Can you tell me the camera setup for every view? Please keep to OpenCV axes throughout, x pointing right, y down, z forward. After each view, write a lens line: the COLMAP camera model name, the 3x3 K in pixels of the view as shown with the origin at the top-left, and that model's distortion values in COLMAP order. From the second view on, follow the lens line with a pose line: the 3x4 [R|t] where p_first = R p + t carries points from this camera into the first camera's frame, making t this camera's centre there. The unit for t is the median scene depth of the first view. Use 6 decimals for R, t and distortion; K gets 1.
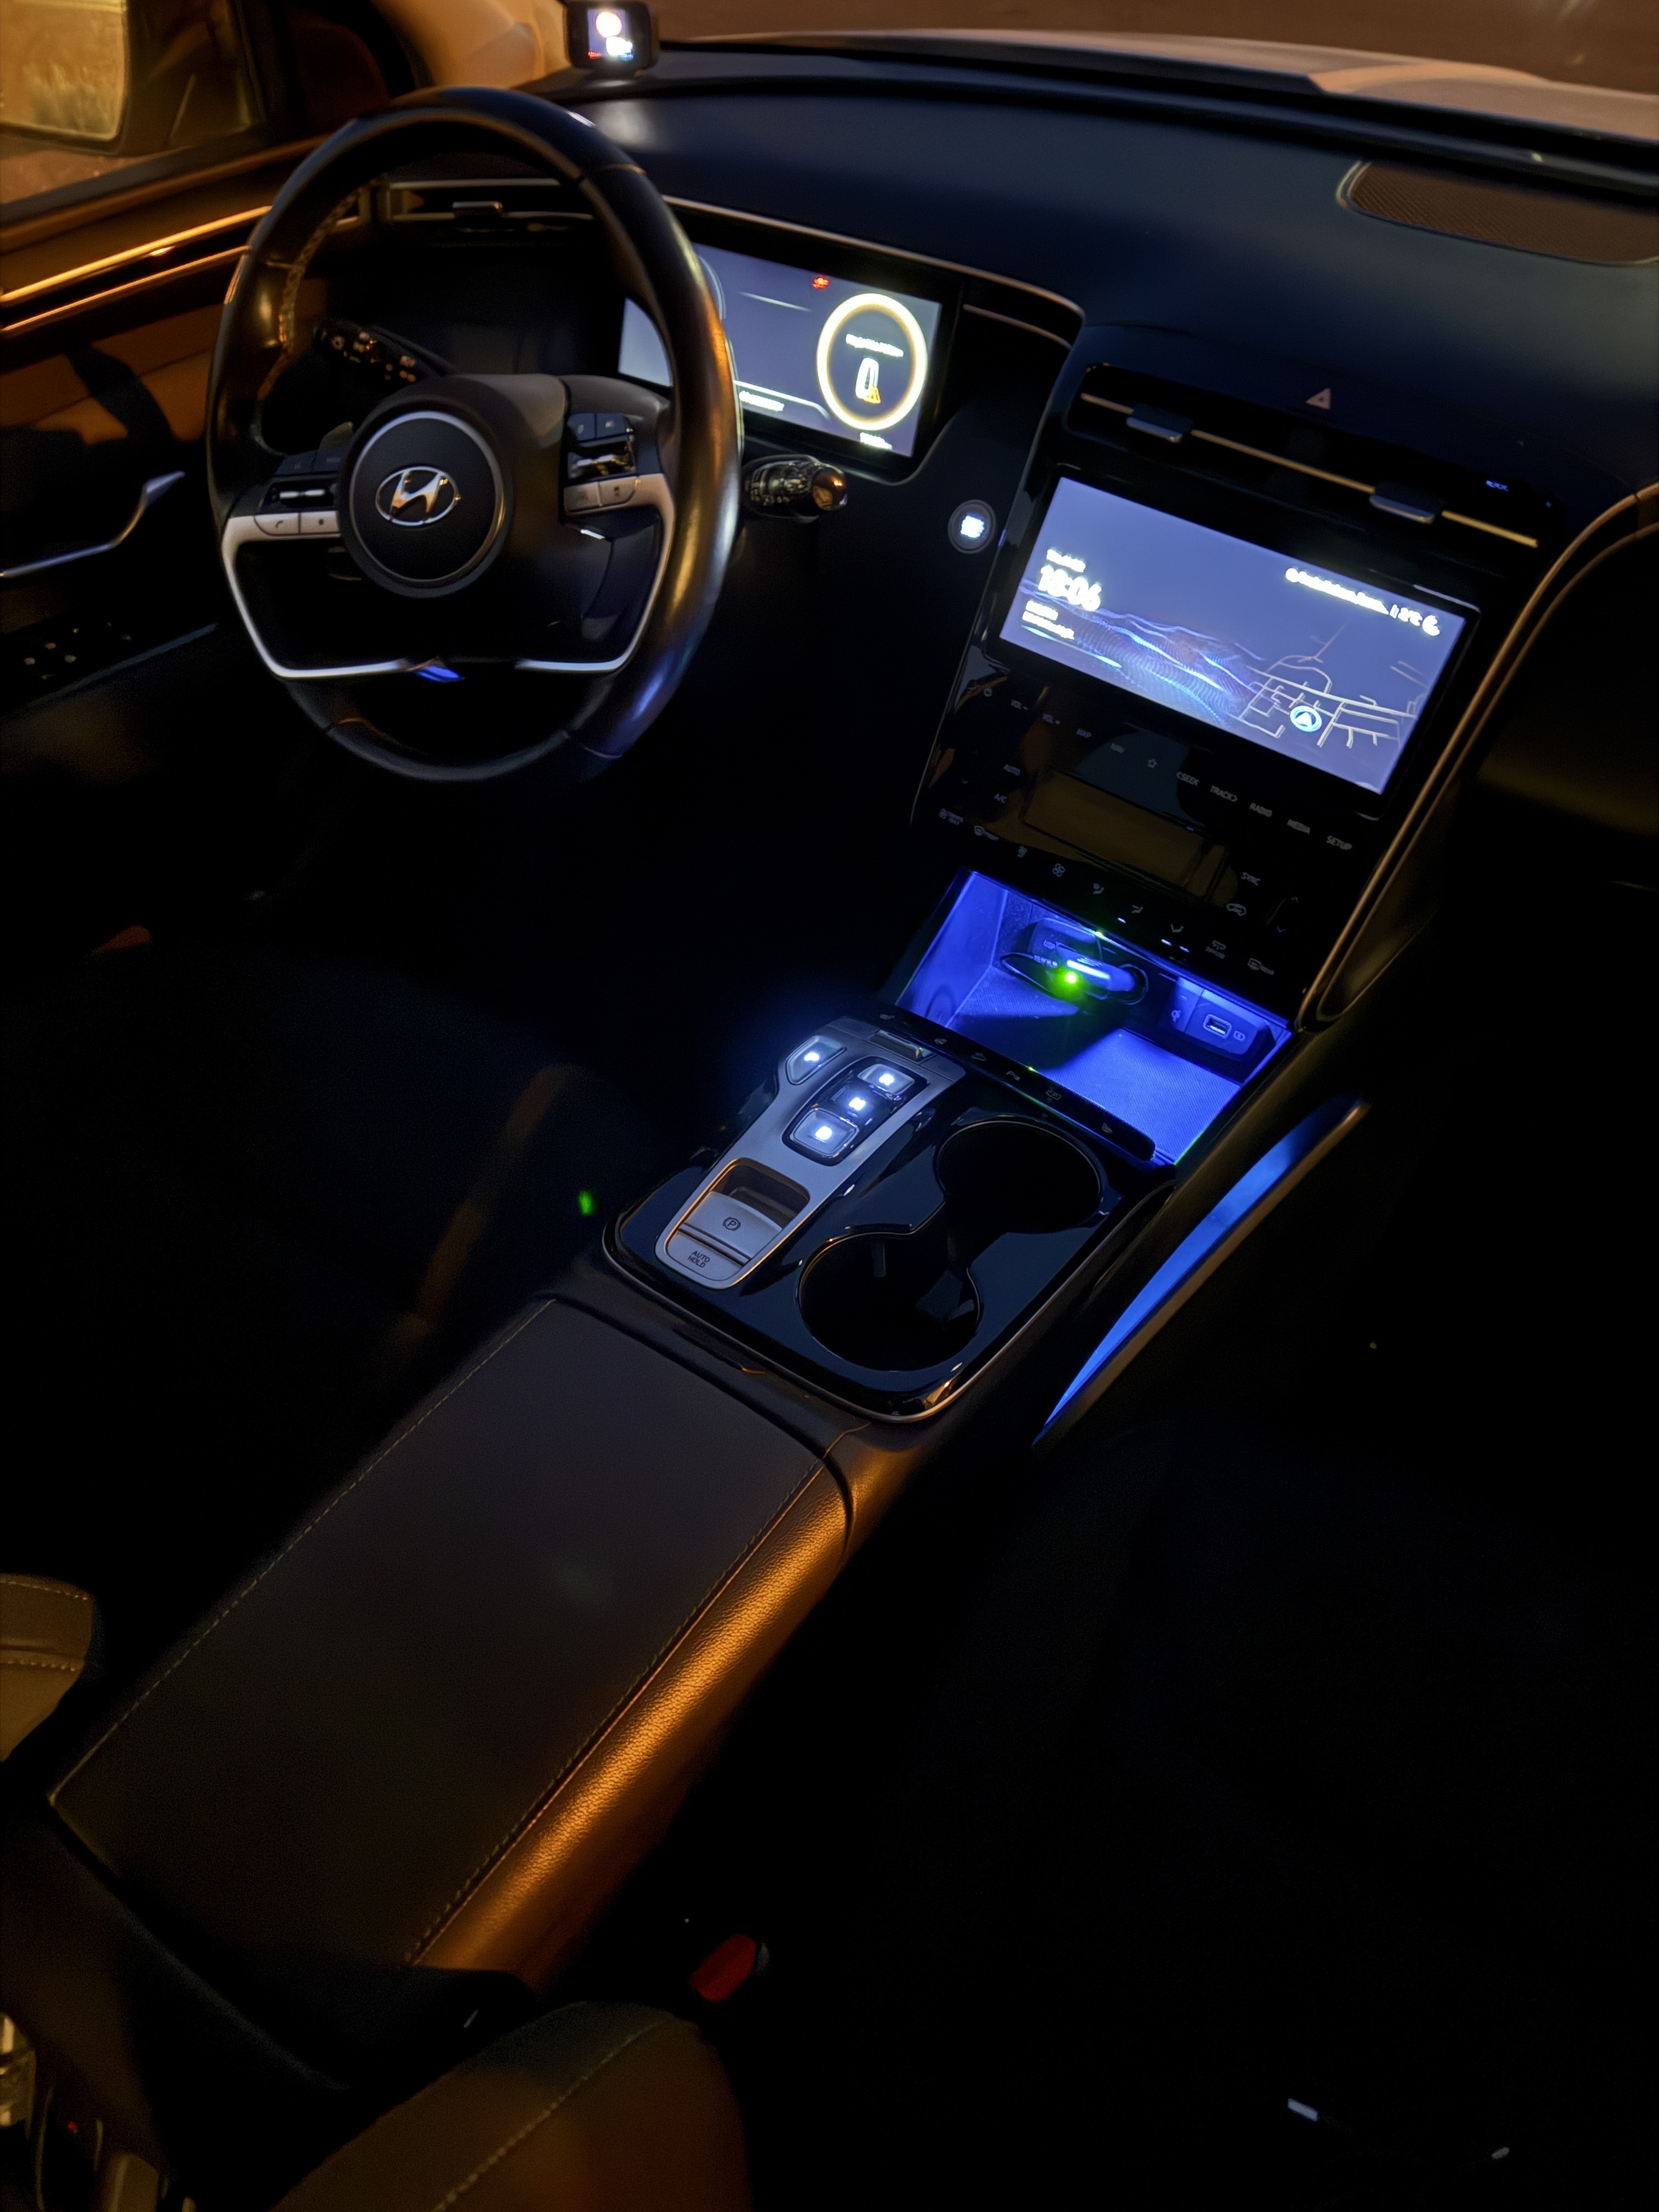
lens RADIAL K [[1585.5, 0, 813.0], [0, 1585.5, 1090.7], [0, 0, 1]] dist [0.057297, -0.080059]
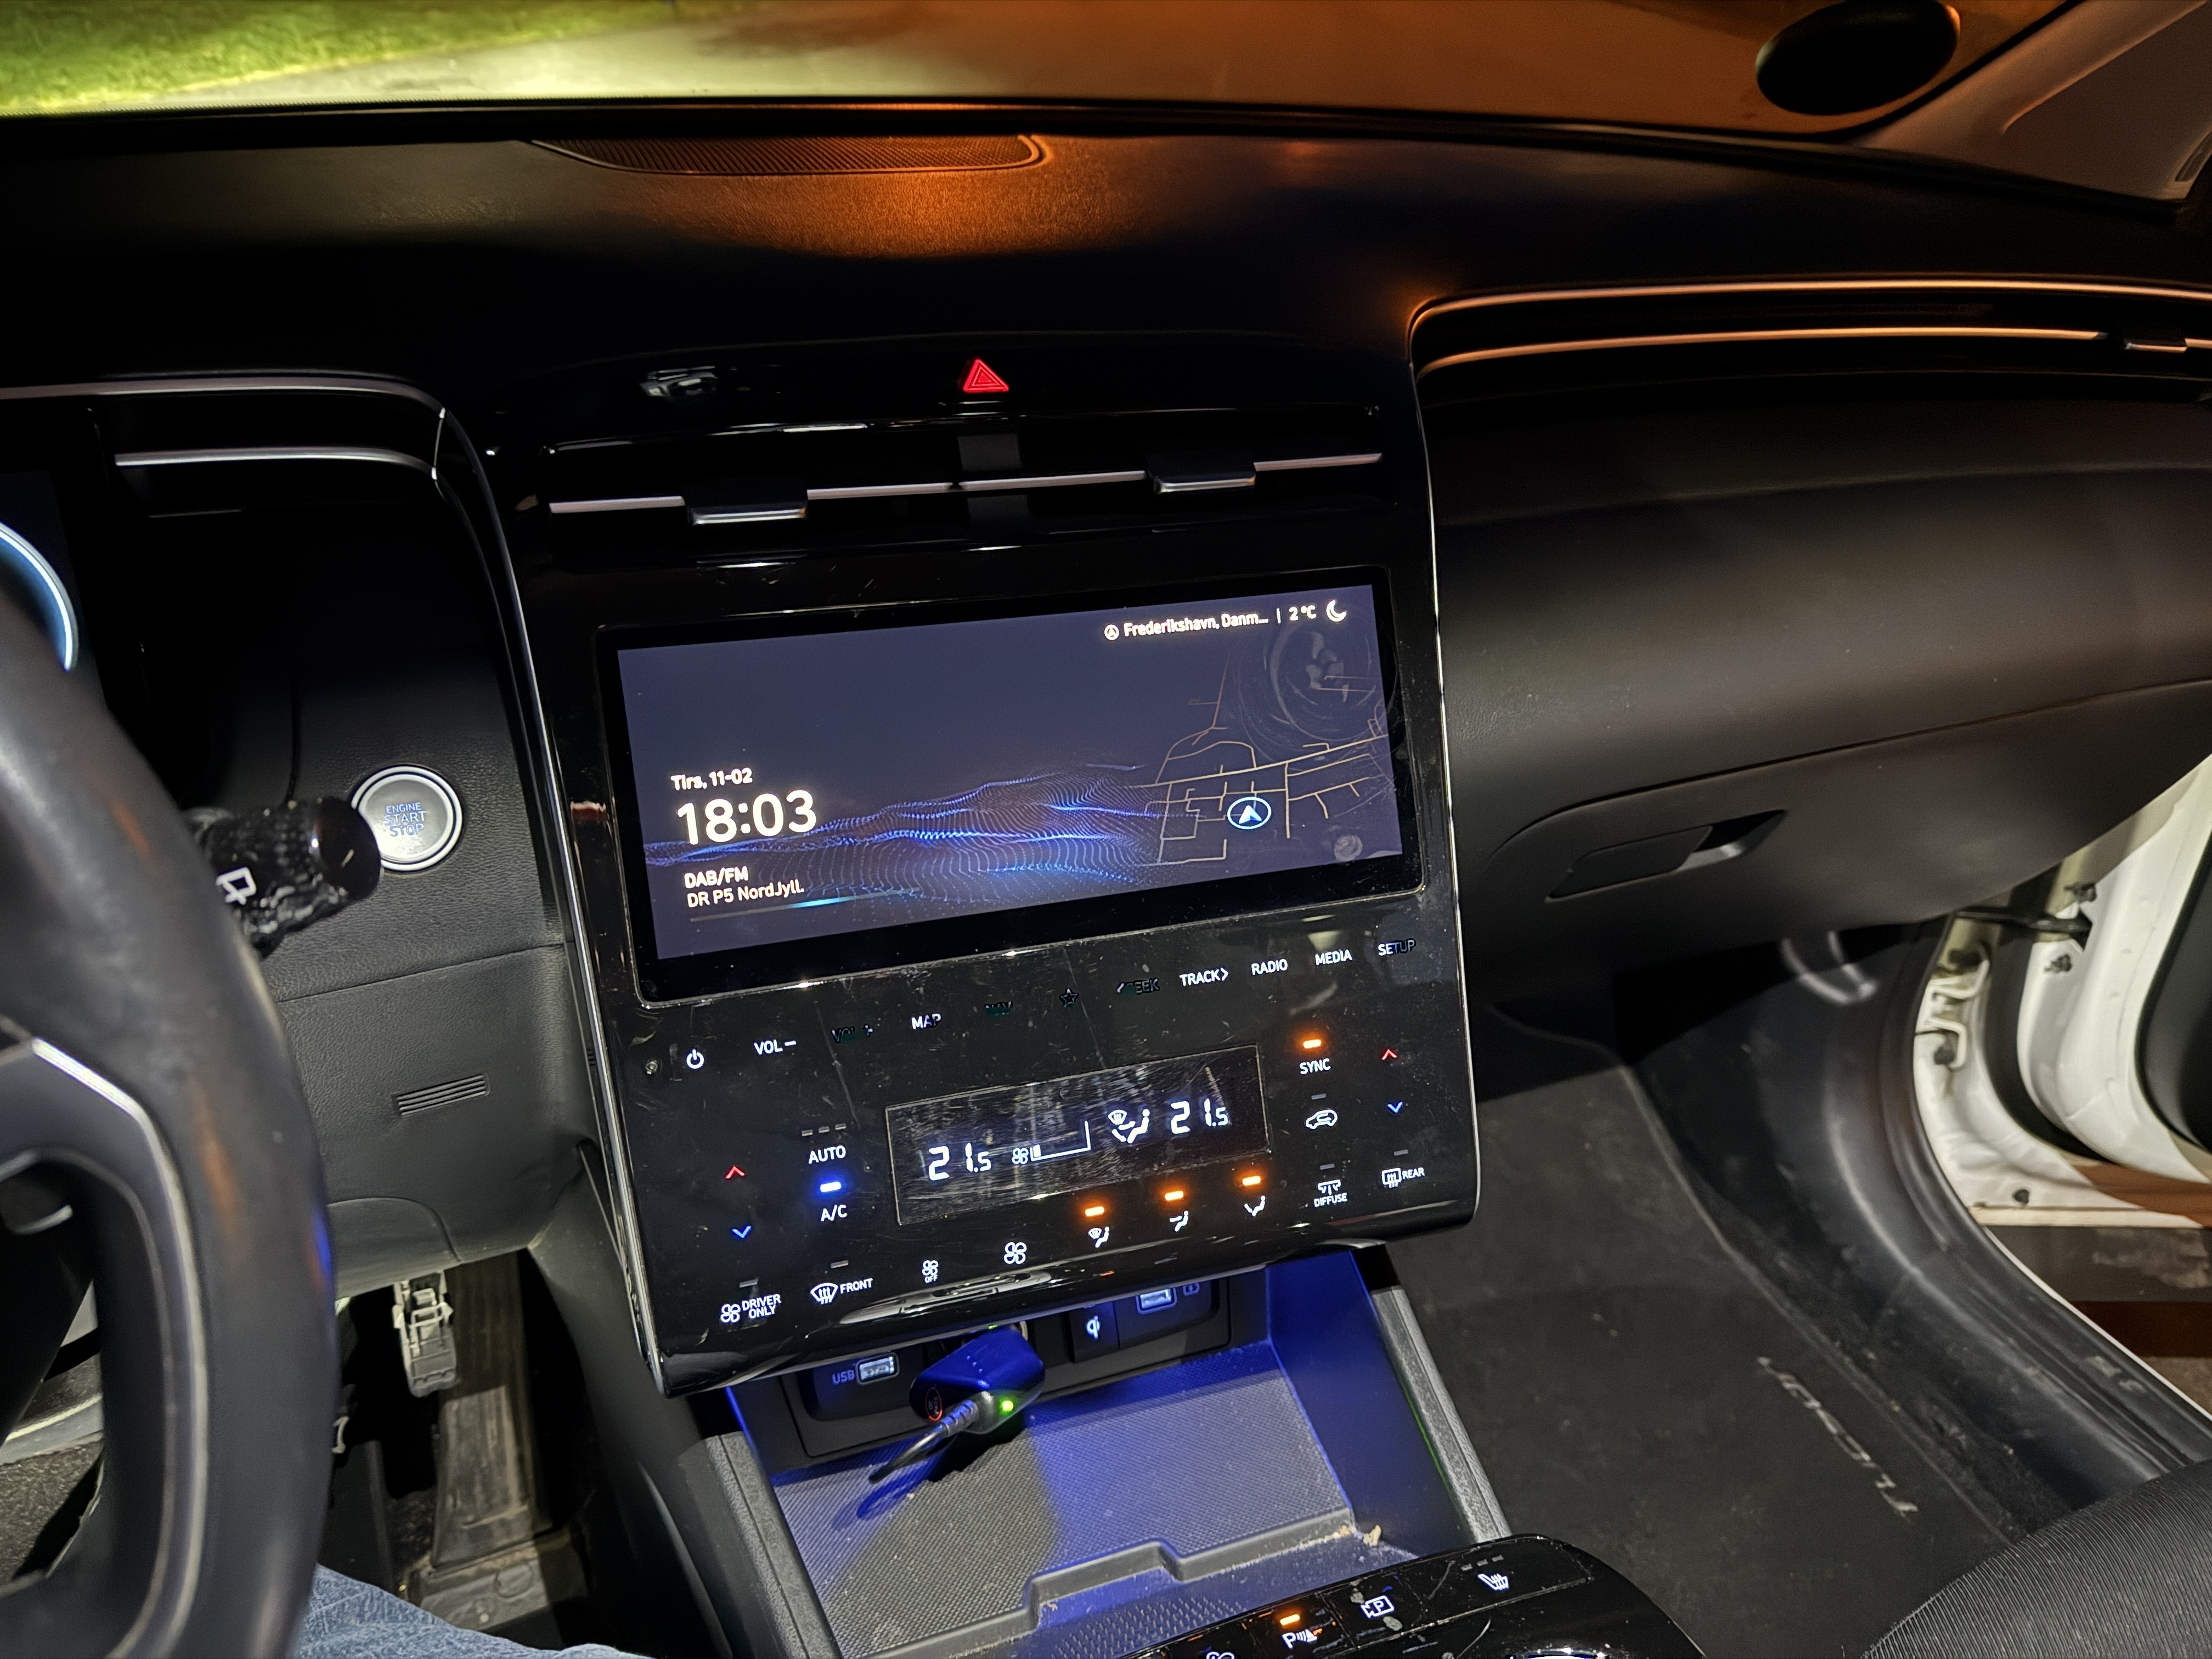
lens RADIAL K [[1596.5, 0, 1115.3], [0, 1596.5, 831.1], [0, 0, 1]] dist [-0.038240, 0.042766]
pose [[0.507637, -0.412653, 0.756322, -0.177769], [0.582943, 0.810900, 0.051165, -0.268706], [-0.634415, 0.414919, 0.652196, 0.584711]]
